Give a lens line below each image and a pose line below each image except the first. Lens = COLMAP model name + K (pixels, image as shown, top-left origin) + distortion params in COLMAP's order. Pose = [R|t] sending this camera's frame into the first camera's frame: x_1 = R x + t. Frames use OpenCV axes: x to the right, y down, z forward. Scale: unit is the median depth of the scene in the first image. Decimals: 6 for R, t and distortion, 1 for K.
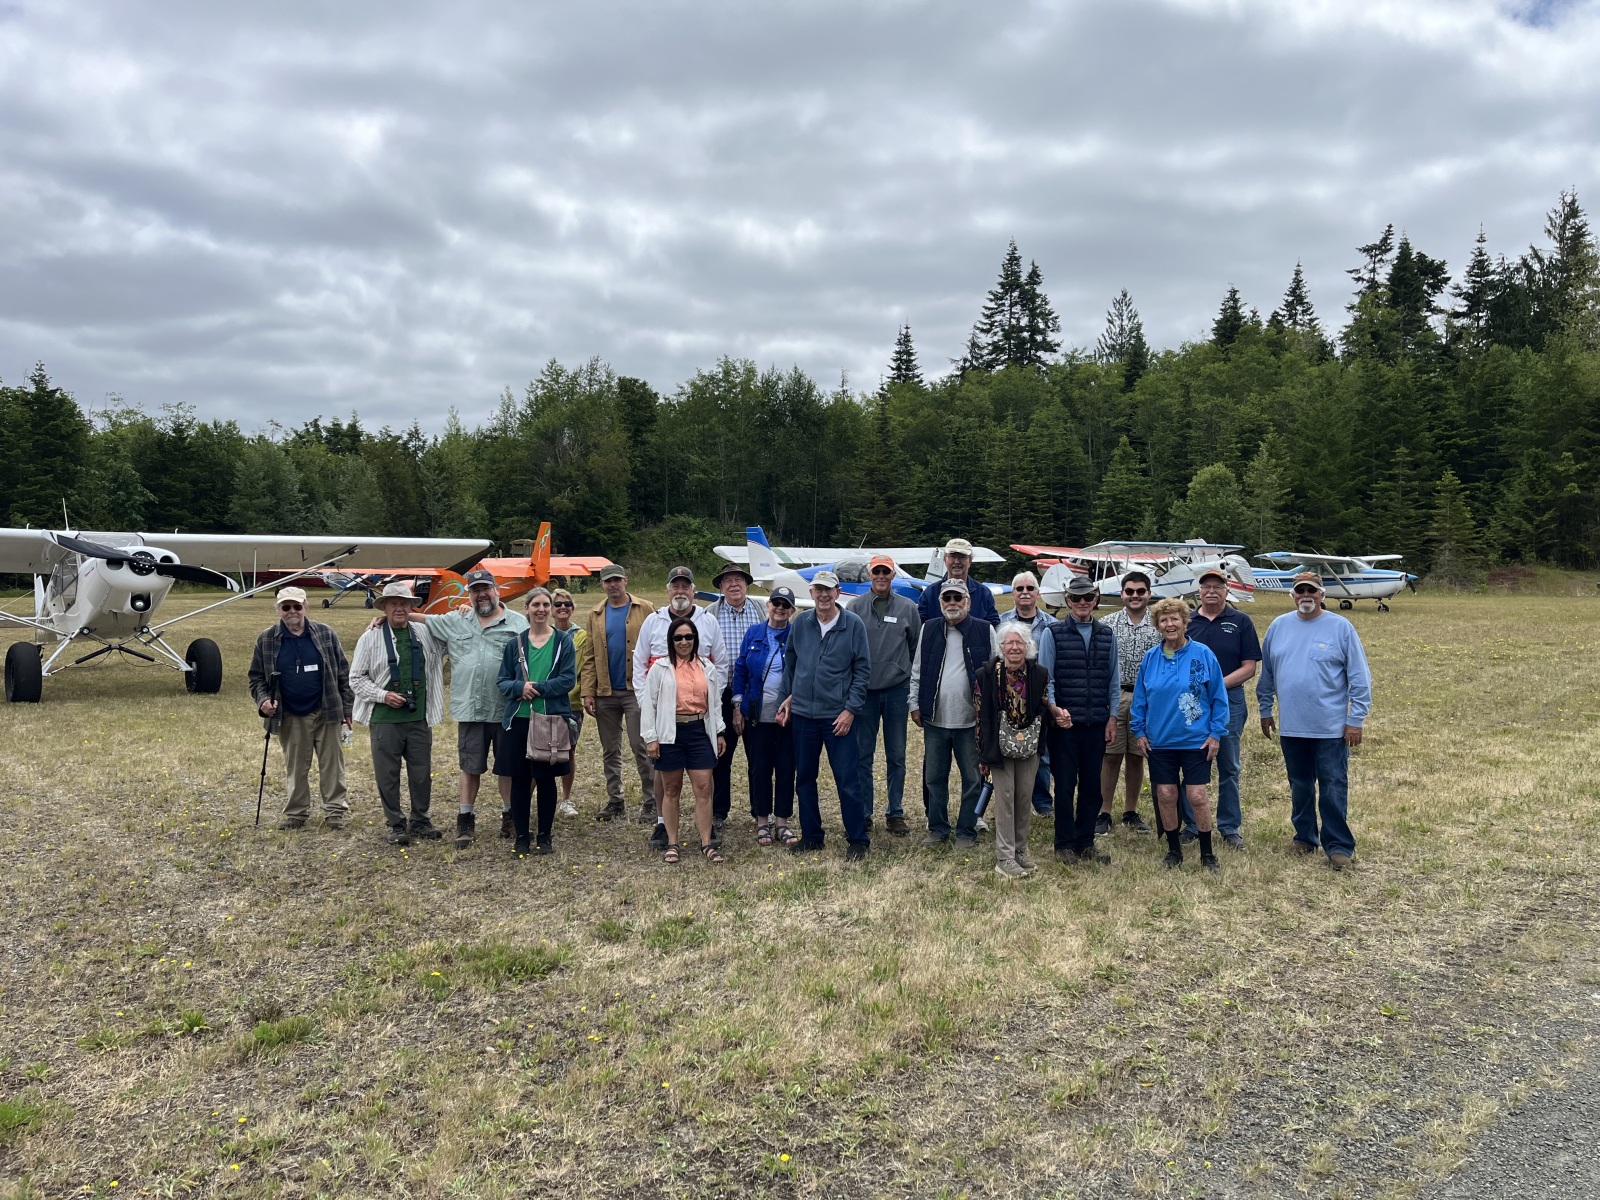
lens RADIAL K [[1204.7, 0, 804.3], [0, 1204.7, 587.8], [0, 0, 1]] dist [0.076494, -0.105439]
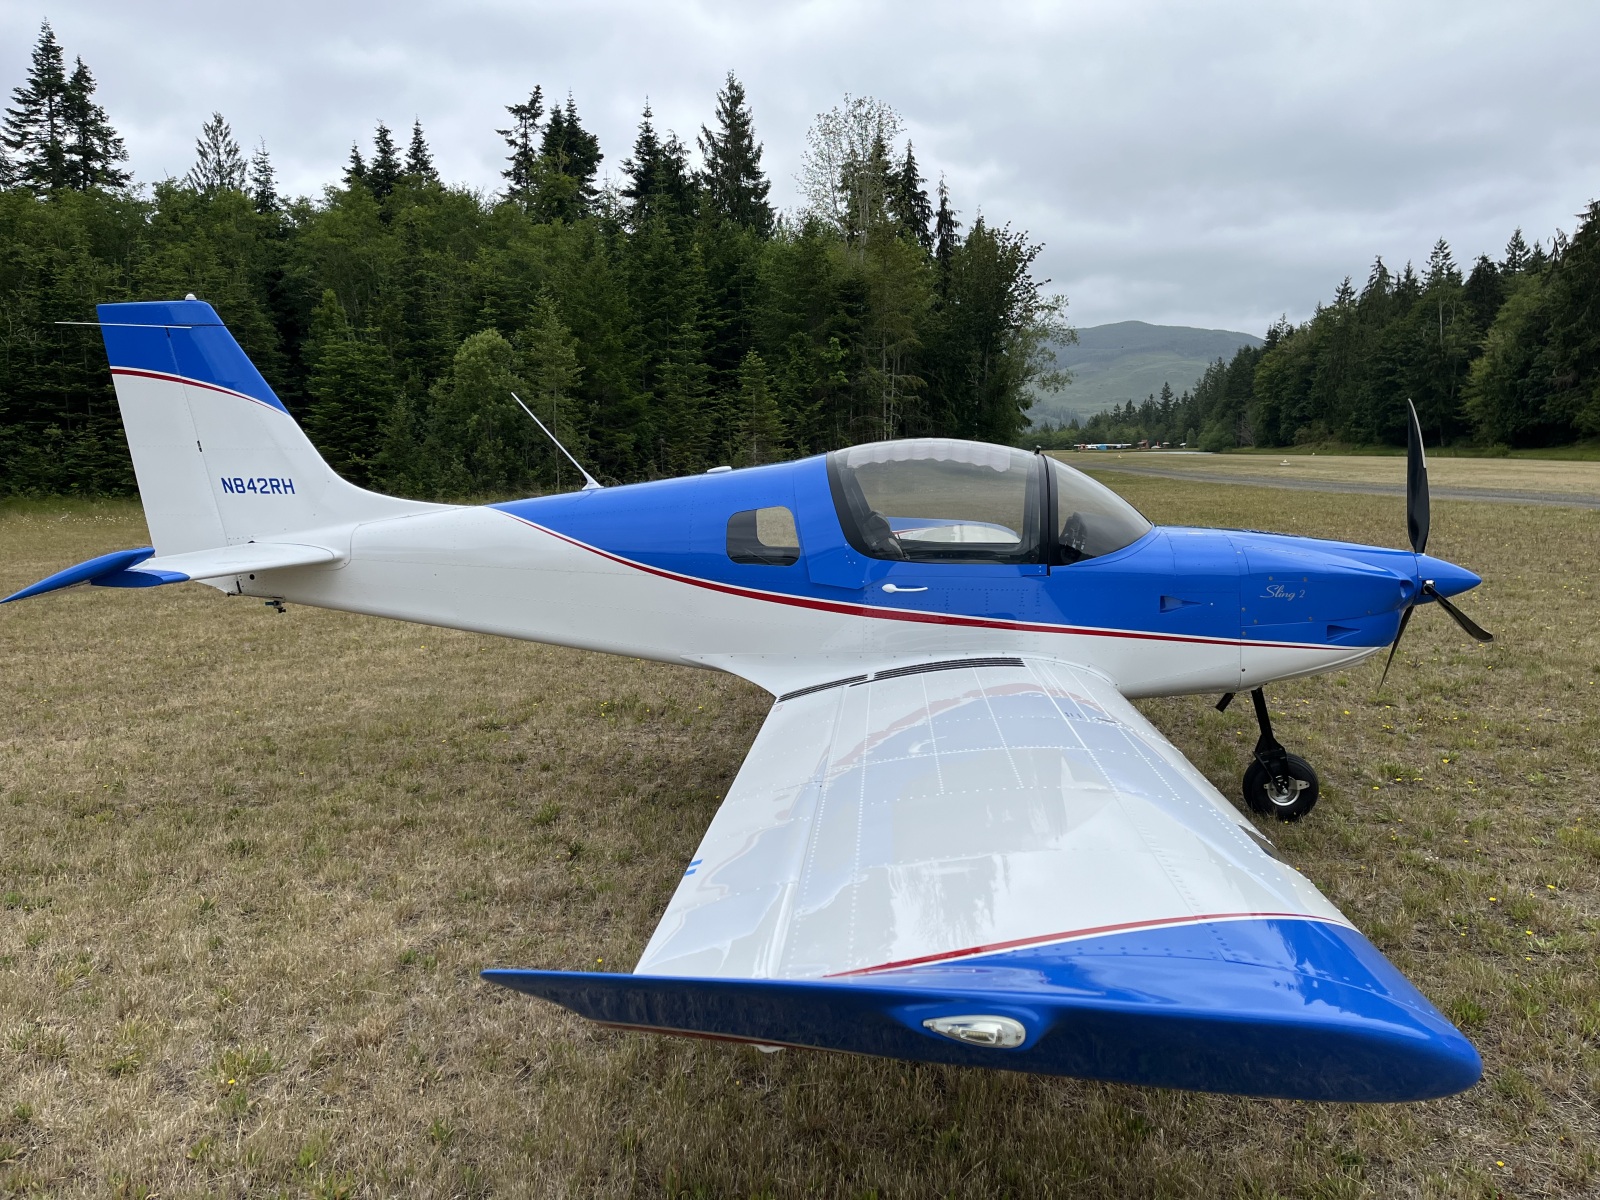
lens RADIAL K [[1204.7, 0, 804.3], [0, 1204.7, 587.8], [0, 0, 1]] dist [0.076494, -0.105439]
pose [[0.730198, -0.091754, 0.677046, -0.028102], [0.036662, 0.994776, 0.095272, -0.005191], [-0.682251, -0.044745, 0.729748, 0.210092]]
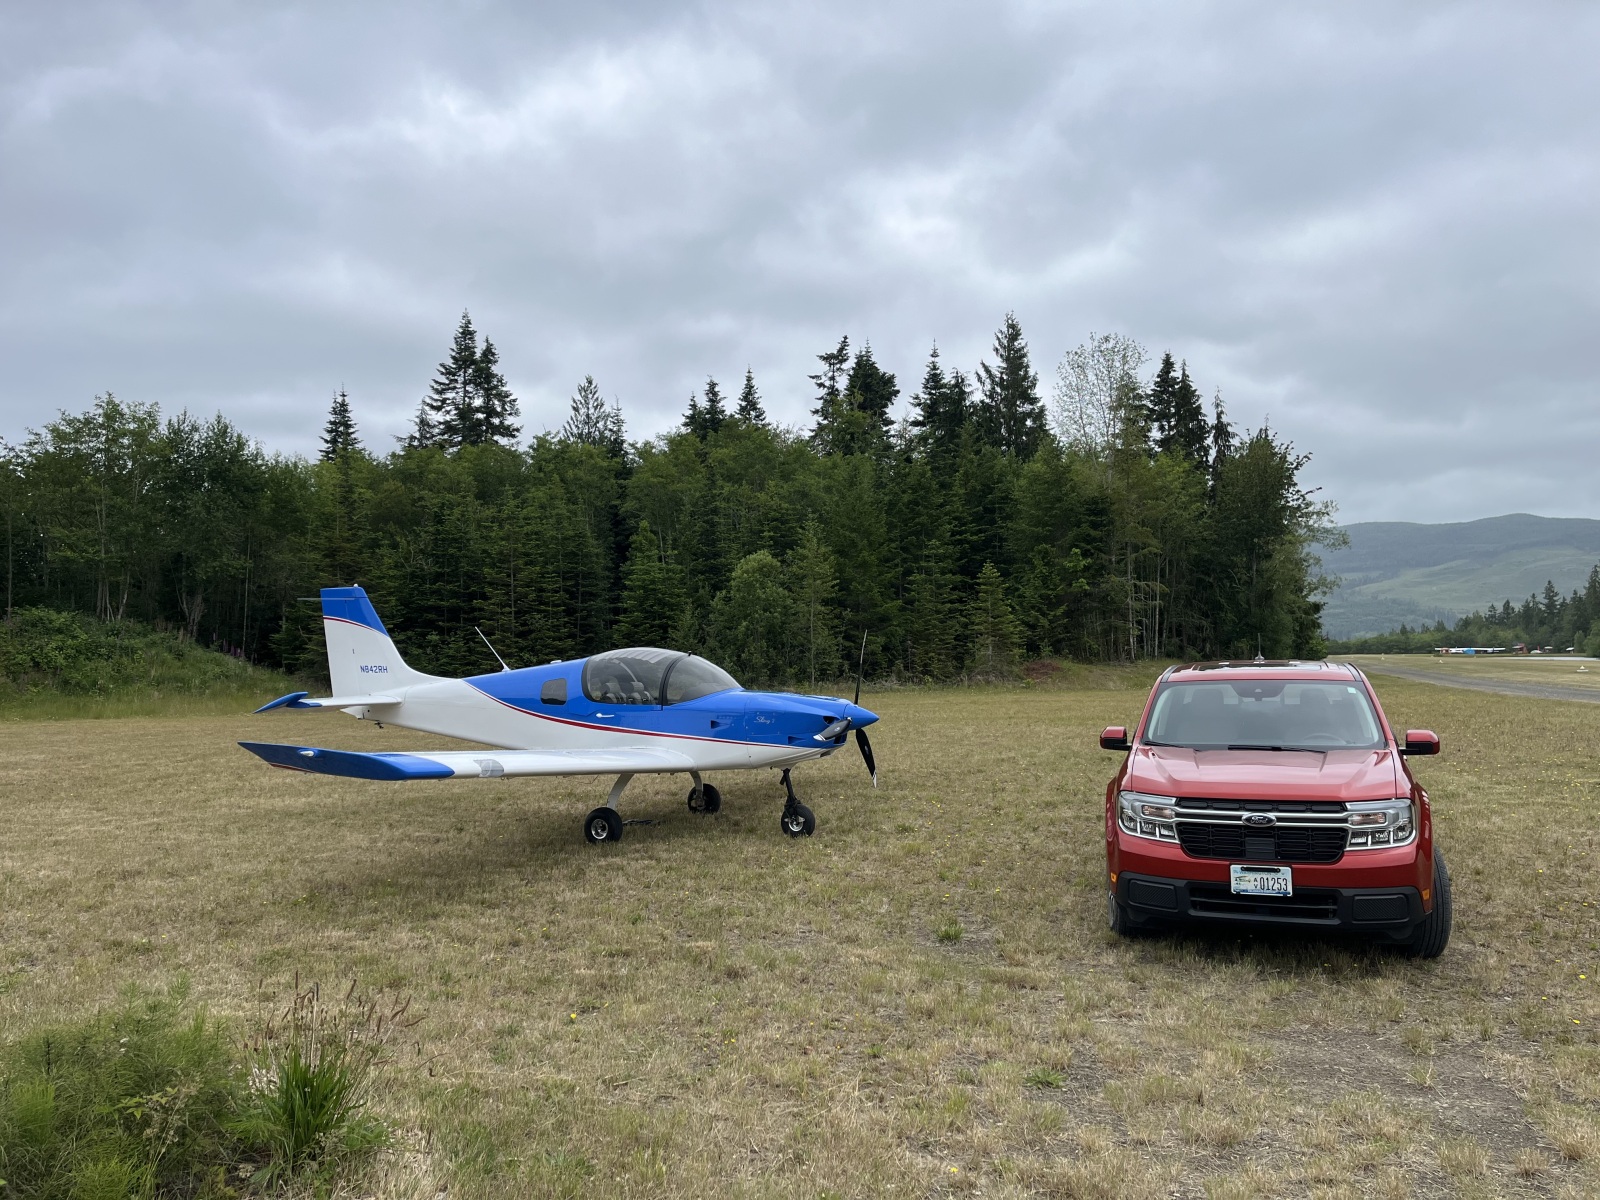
lens RADIAL K [[1204.7, 0, 804.3], [0, 1204.7, 587.8], [0, 0, 1]] dist [0.076494, -0.105439]
pose [[0.887719, 0.012289, 0.460222, -0.026855], [0.027597, 0.996426, -0.079839, -0.002392], [-0.459558, 0.083575, 0.884207, 0.138062]]
